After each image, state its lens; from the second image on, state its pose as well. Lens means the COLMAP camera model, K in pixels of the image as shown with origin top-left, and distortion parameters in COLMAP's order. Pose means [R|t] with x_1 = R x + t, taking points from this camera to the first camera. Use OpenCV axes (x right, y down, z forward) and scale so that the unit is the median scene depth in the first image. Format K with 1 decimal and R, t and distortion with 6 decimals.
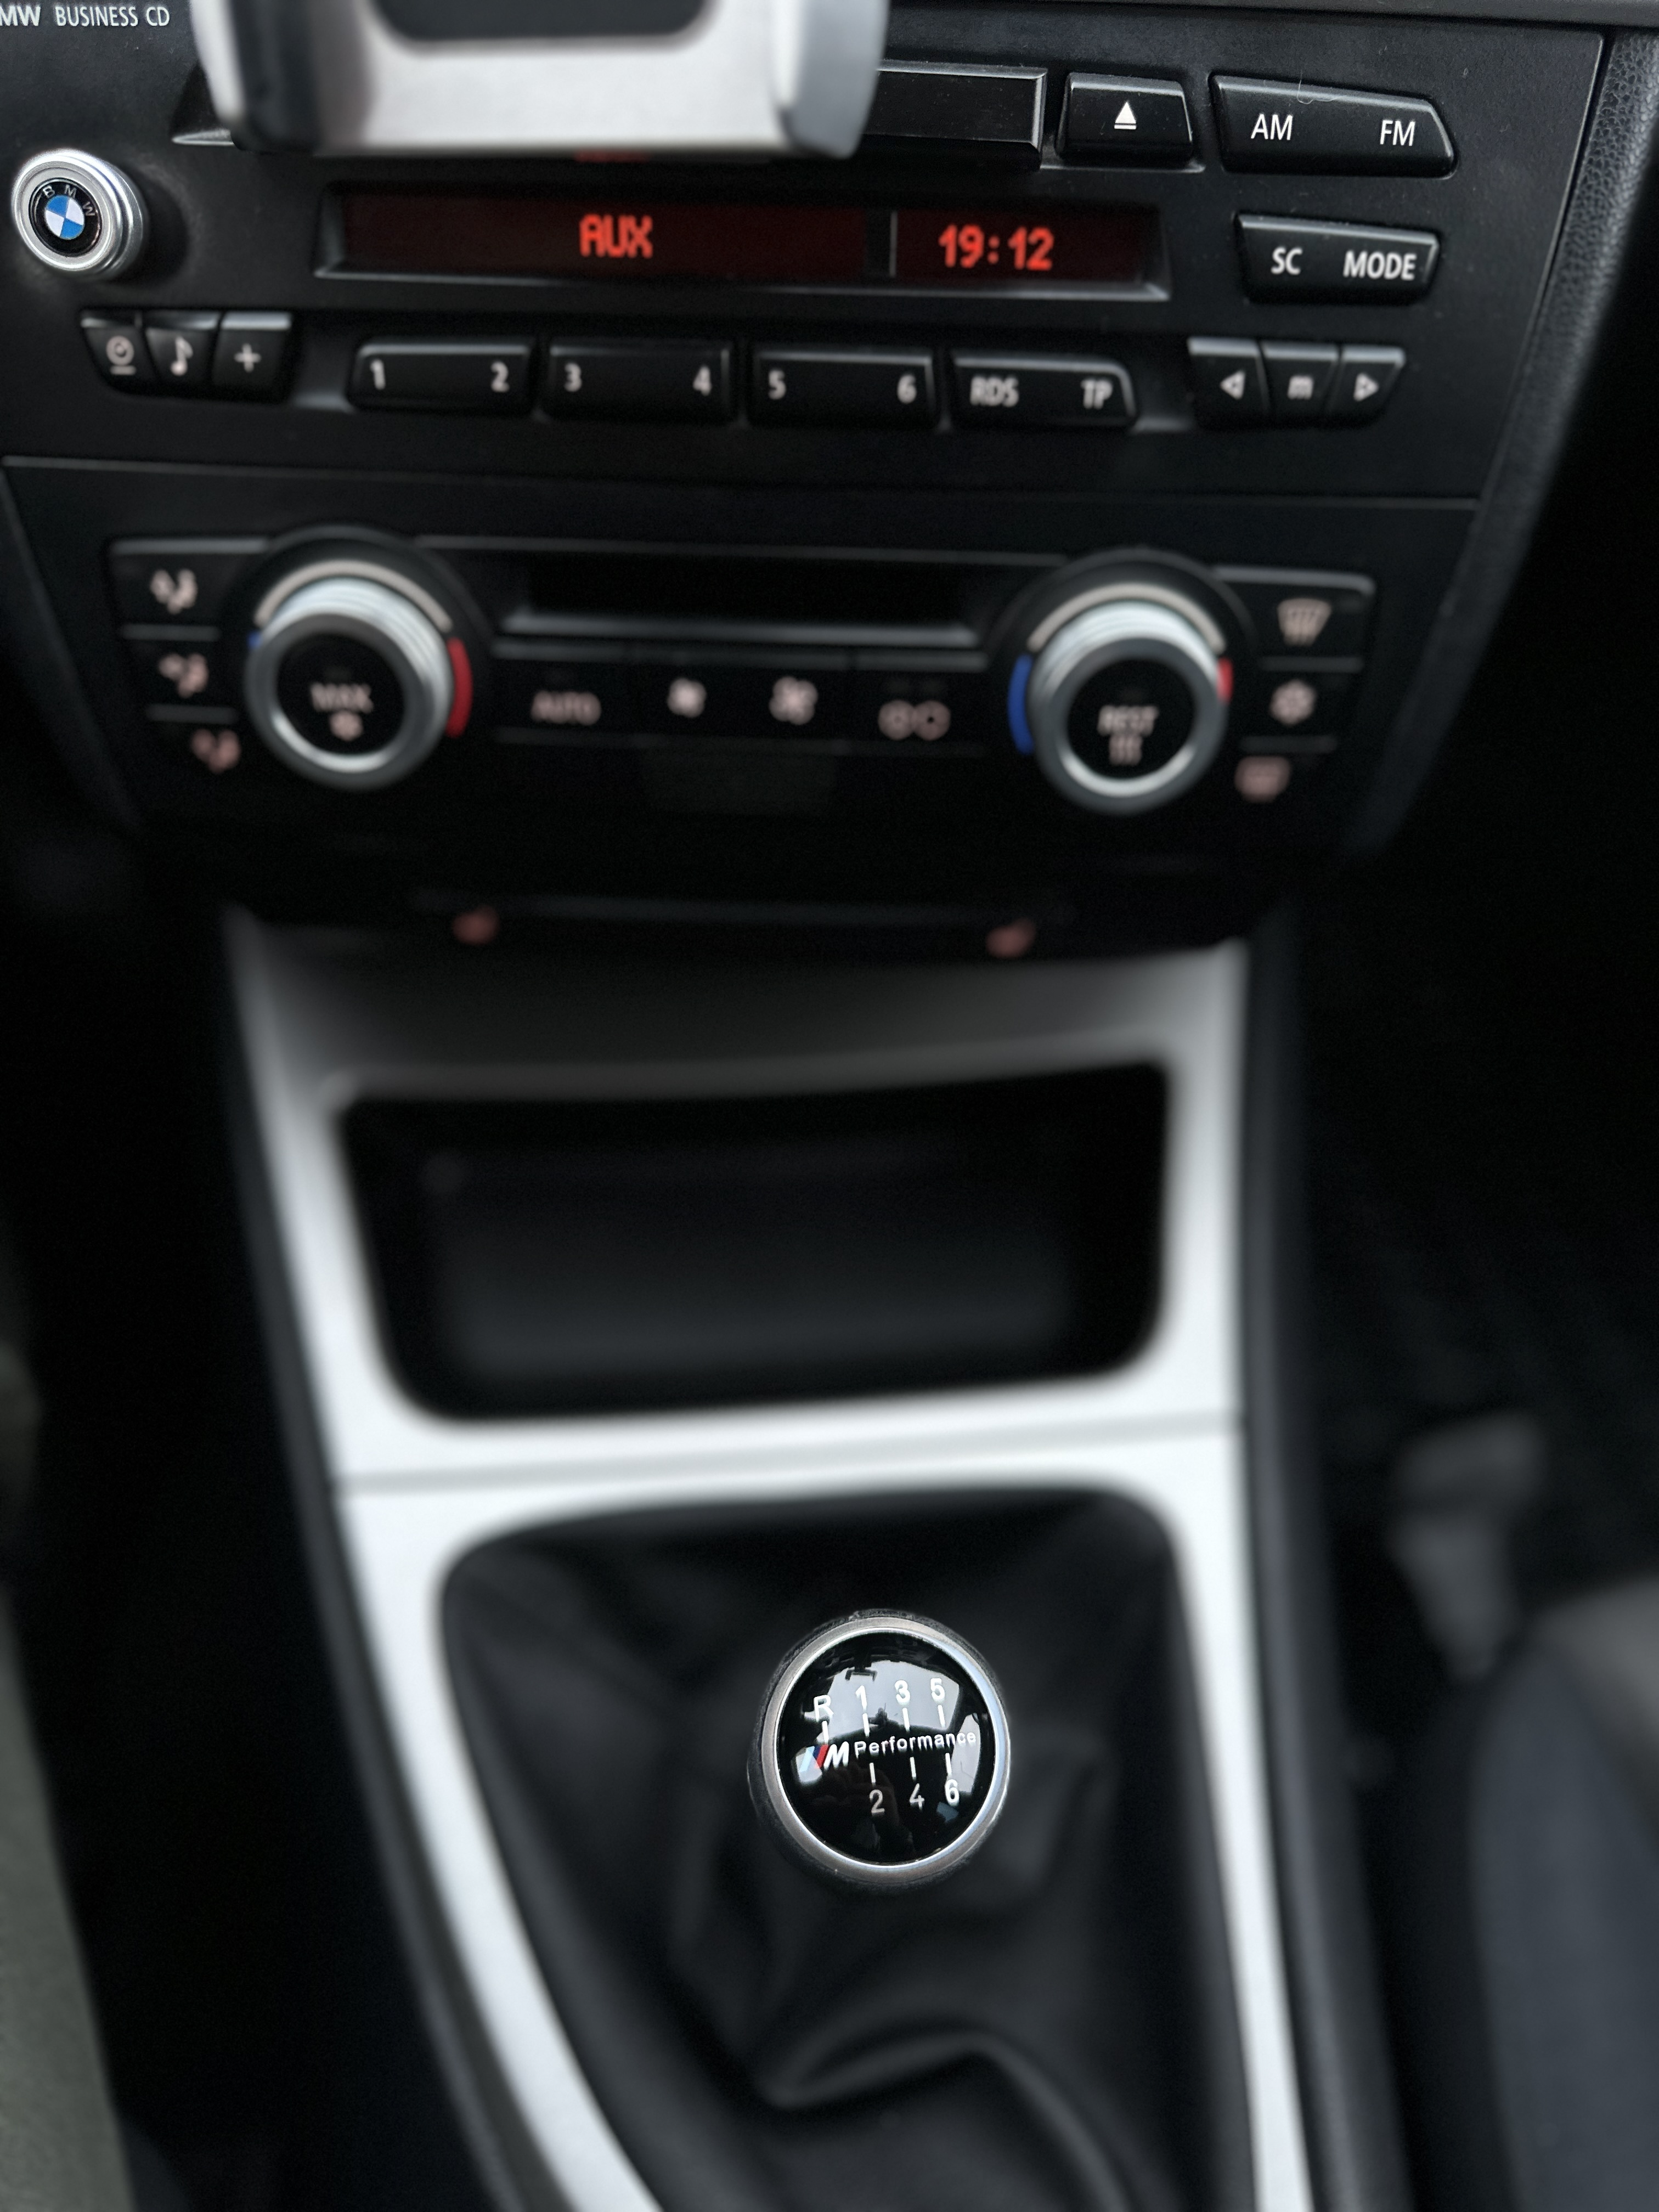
lens RADIAL K [[1643.6, 0, 825.8], [0, 1643.6, 1104.2], [0, 0, 1]] dist [-0.012101, -0.010964]
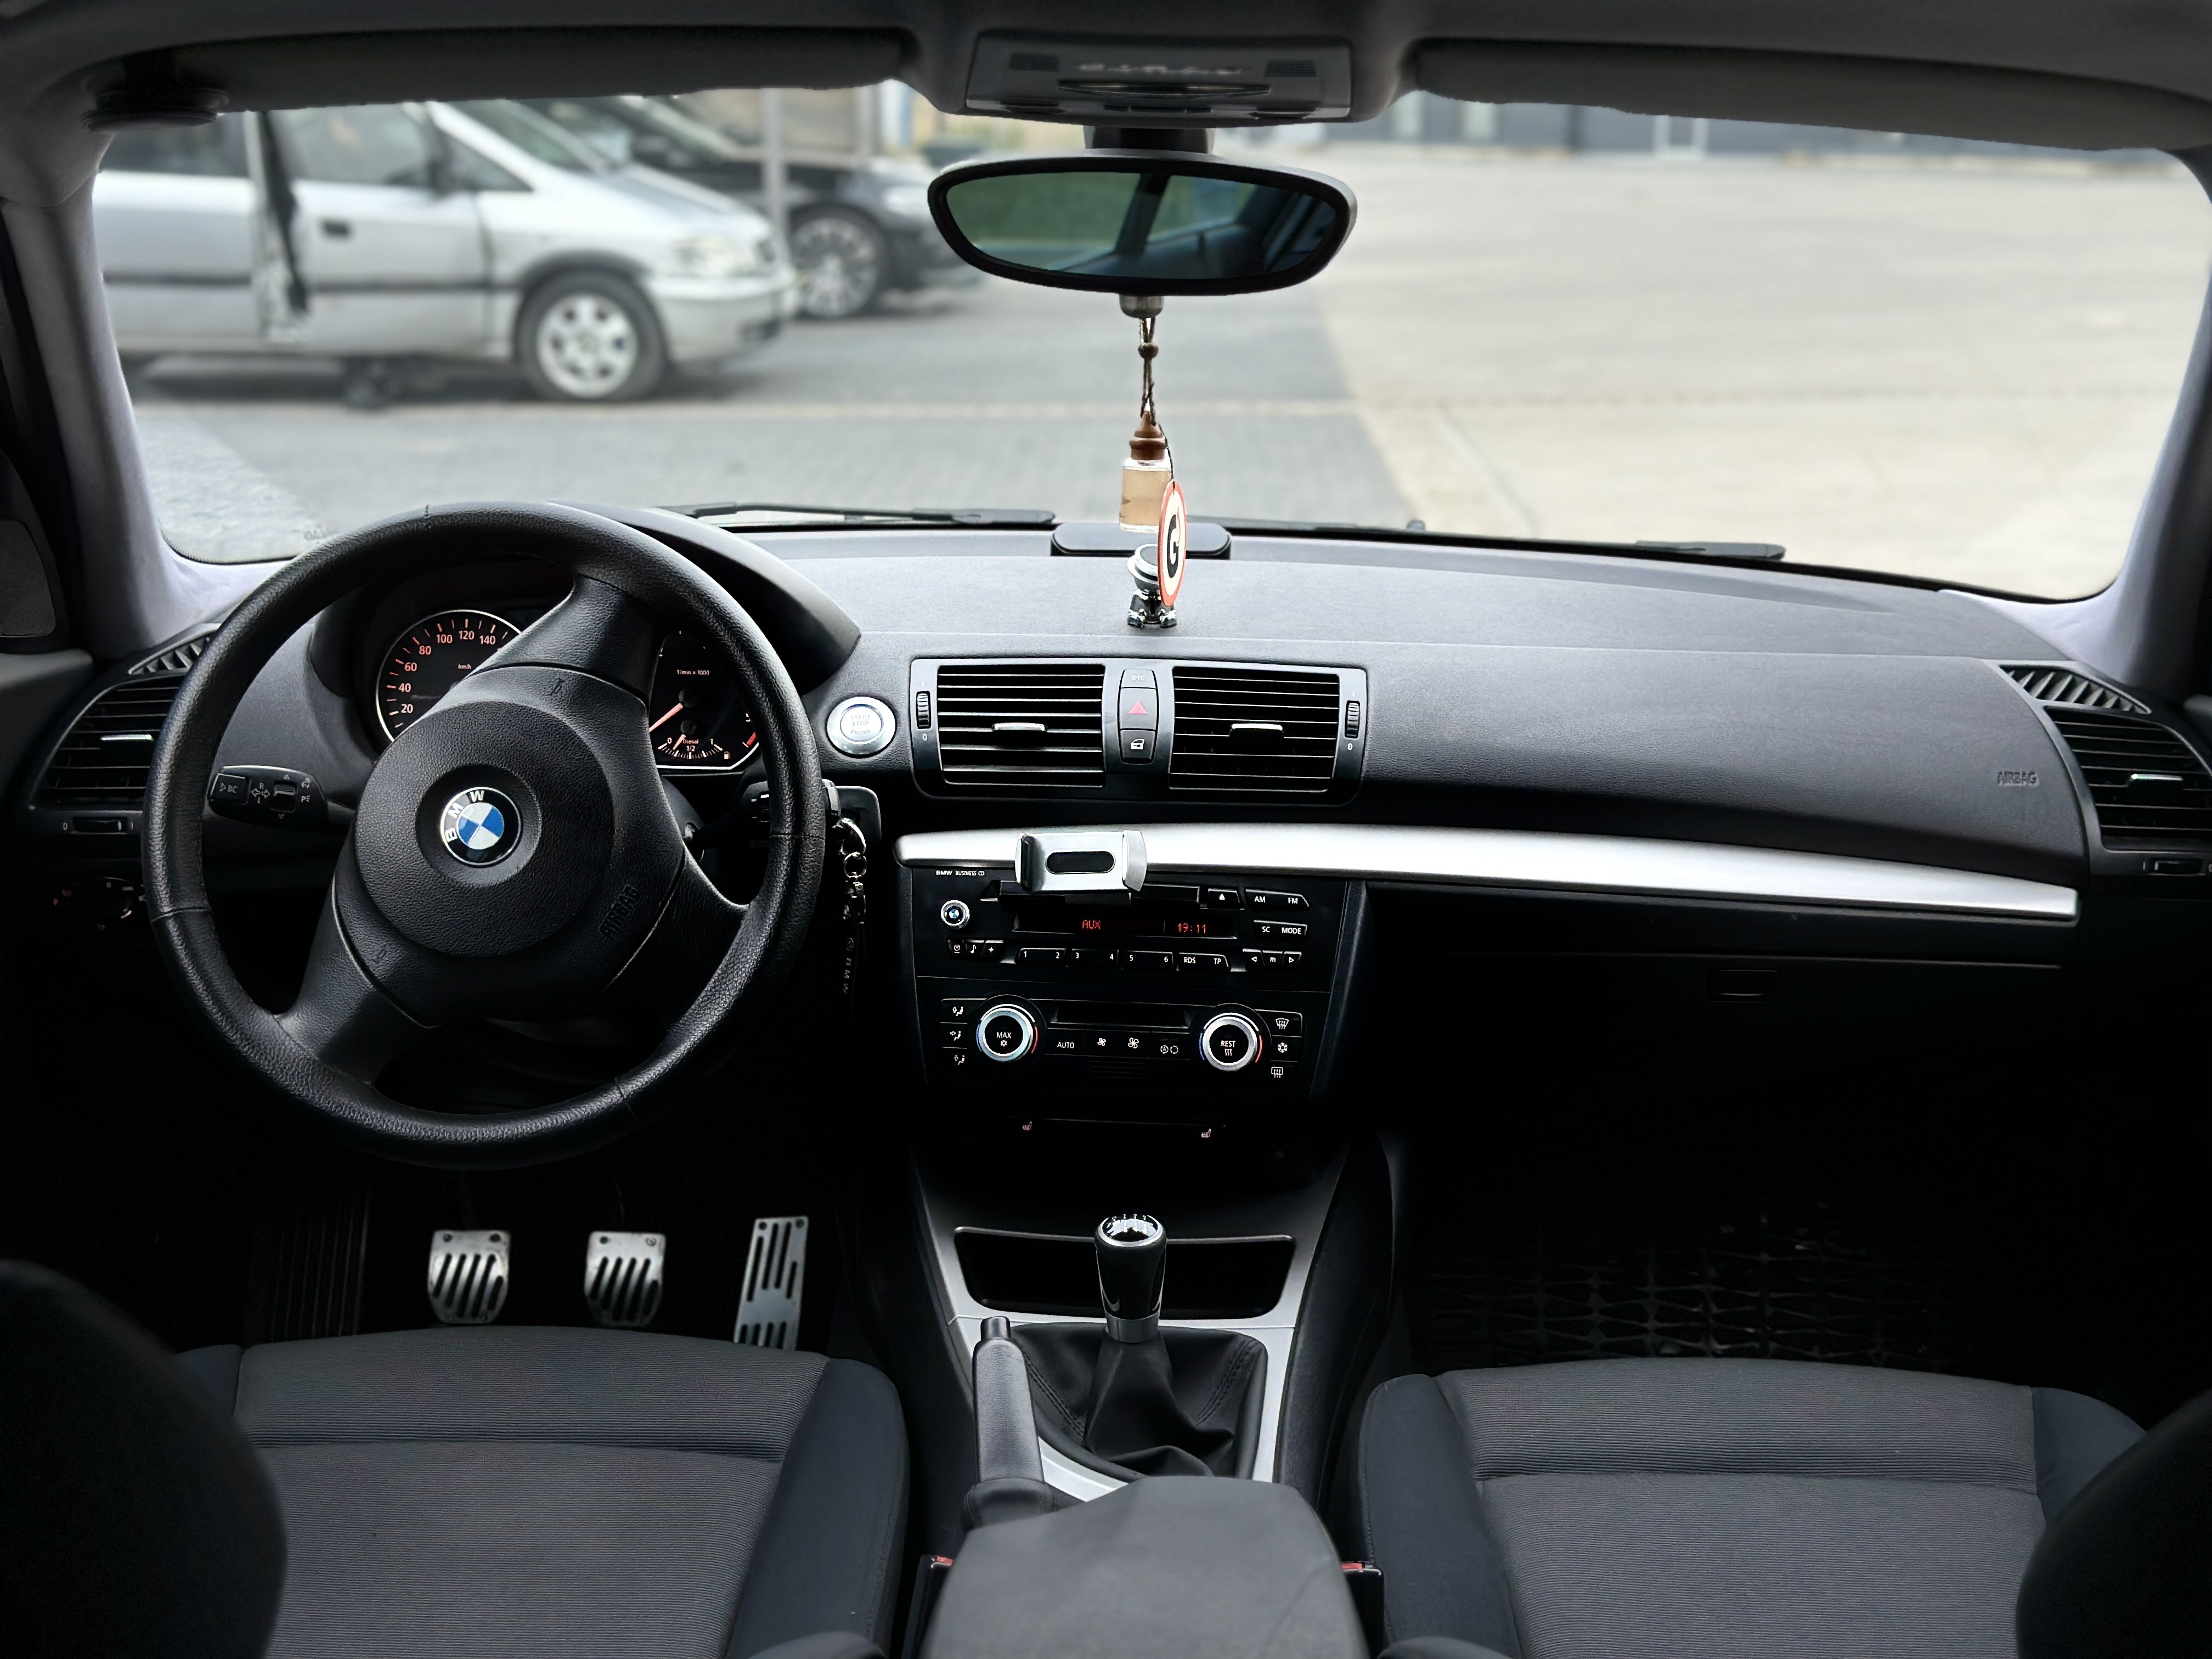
lens RADIAL K [[3118.0, 0, 1112.1], [0, 3118.0, 832.2], [0, 0, 1]] dist [-0.004304, 0.000000]
pose [[0.994073, 0.005366, -0.108579, 0.691367], [-0.070926, 0.788943, -0.610359, 3.645885], [0.082387, 0.614443, 0.784648, -4.715225]]
